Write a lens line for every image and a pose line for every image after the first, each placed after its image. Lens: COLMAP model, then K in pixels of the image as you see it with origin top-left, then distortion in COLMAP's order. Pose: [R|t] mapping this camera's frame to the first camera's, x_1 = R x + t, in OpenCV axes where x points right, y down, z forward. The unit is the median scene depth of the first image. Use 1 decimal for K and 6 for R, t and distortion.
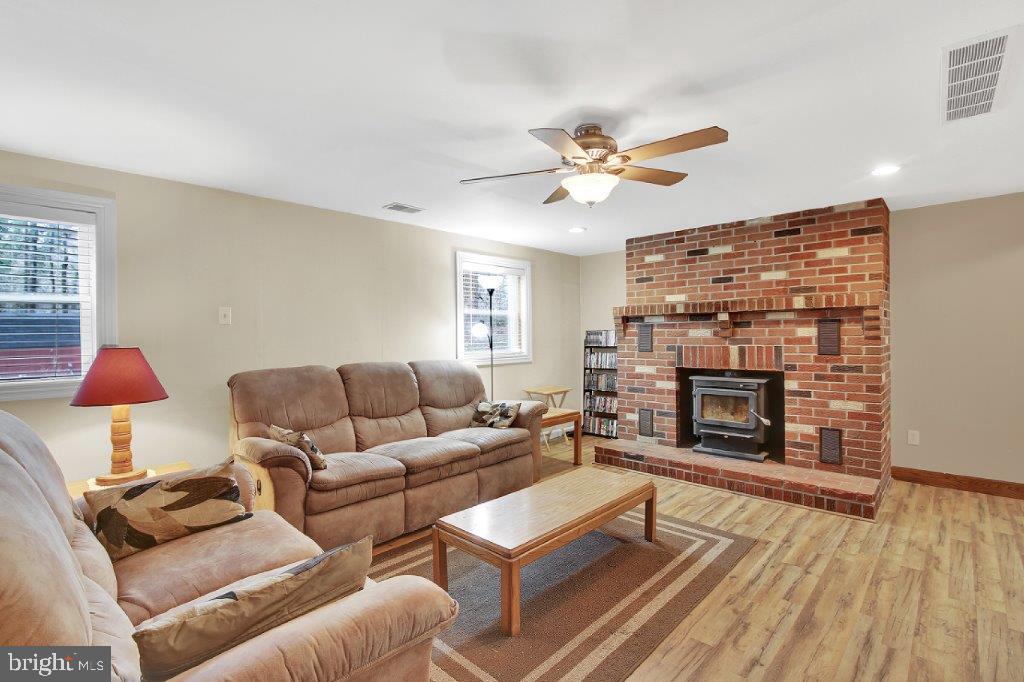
lens RADIAL K [[471.6, 0, 512.8], [0, 471.6, 337.4], [0, 0, 1]] dist [-0.019189, 0.000087]
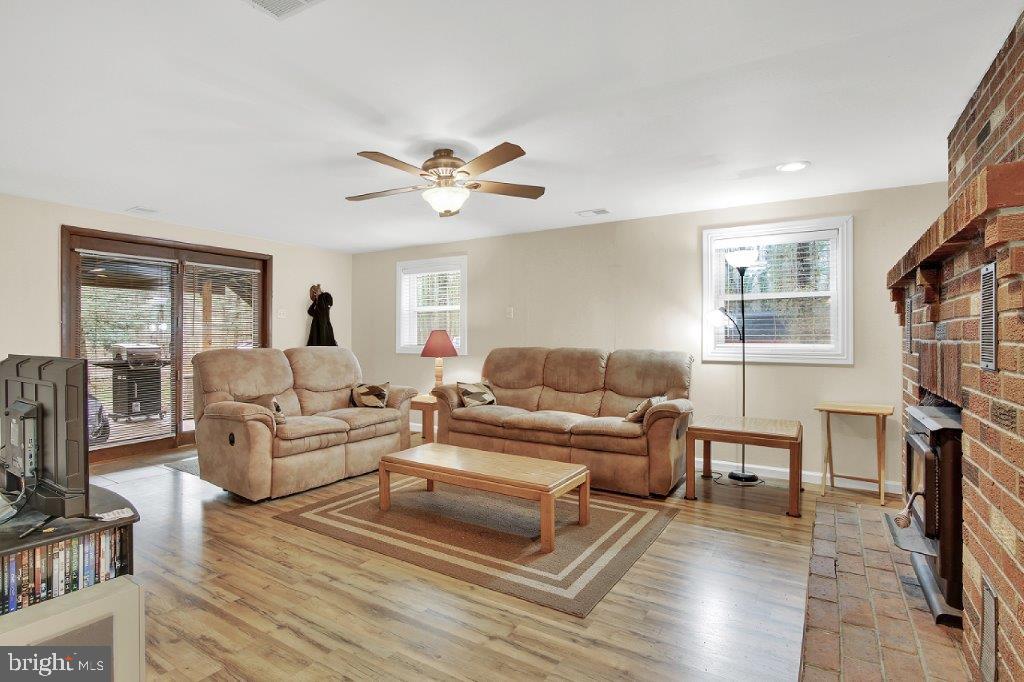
lens RADIAL K [[505.8, 0, 514.1], [0, 505.8, 332.3], [0, 0, 1]] dist [-0.014752, -0.000009]
pose [[0.206062, 0.004463, -0.978529, 1.222700], [-0.010823, 0.999939, 0.002281, 0.017243], [0.978479, 0.010121, 0.206098, 0.746739]]
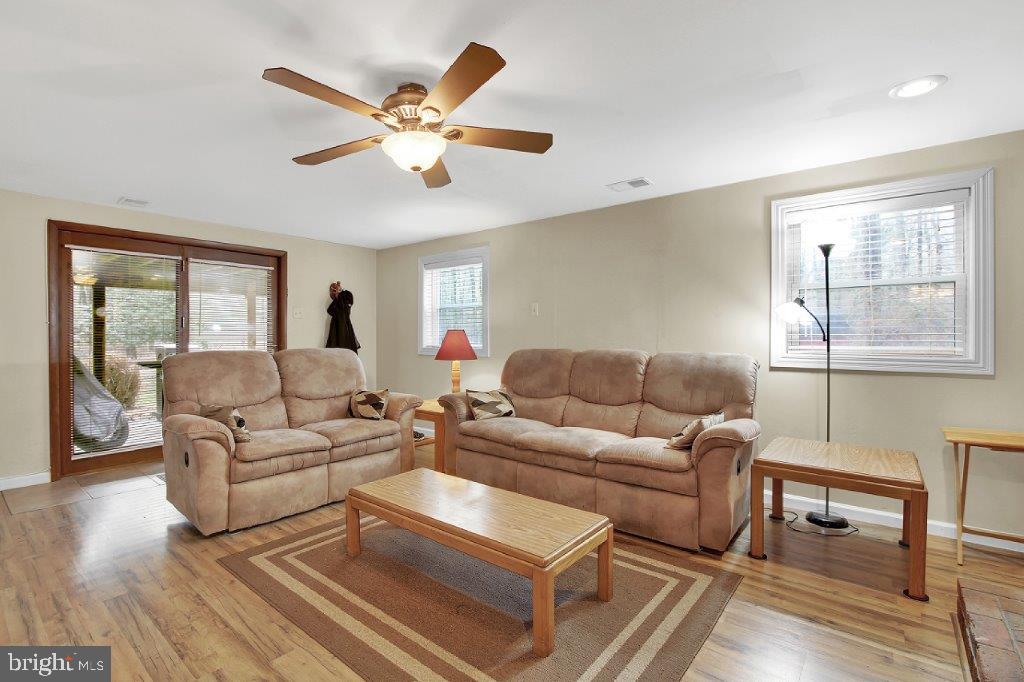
lens RADIAL K [[471.6, 0, 512.8], [0, 471.6, 337.4], [0, 0, 1]] dist [-0.019189, 0.000087]
pose [[0.088513, 0.015251, -0.995958, 0.892995], [-0.007173, 0.999867, 0.014674, 0.018058], [0.996049, 0.005845, 0.088611, 0.915358]]
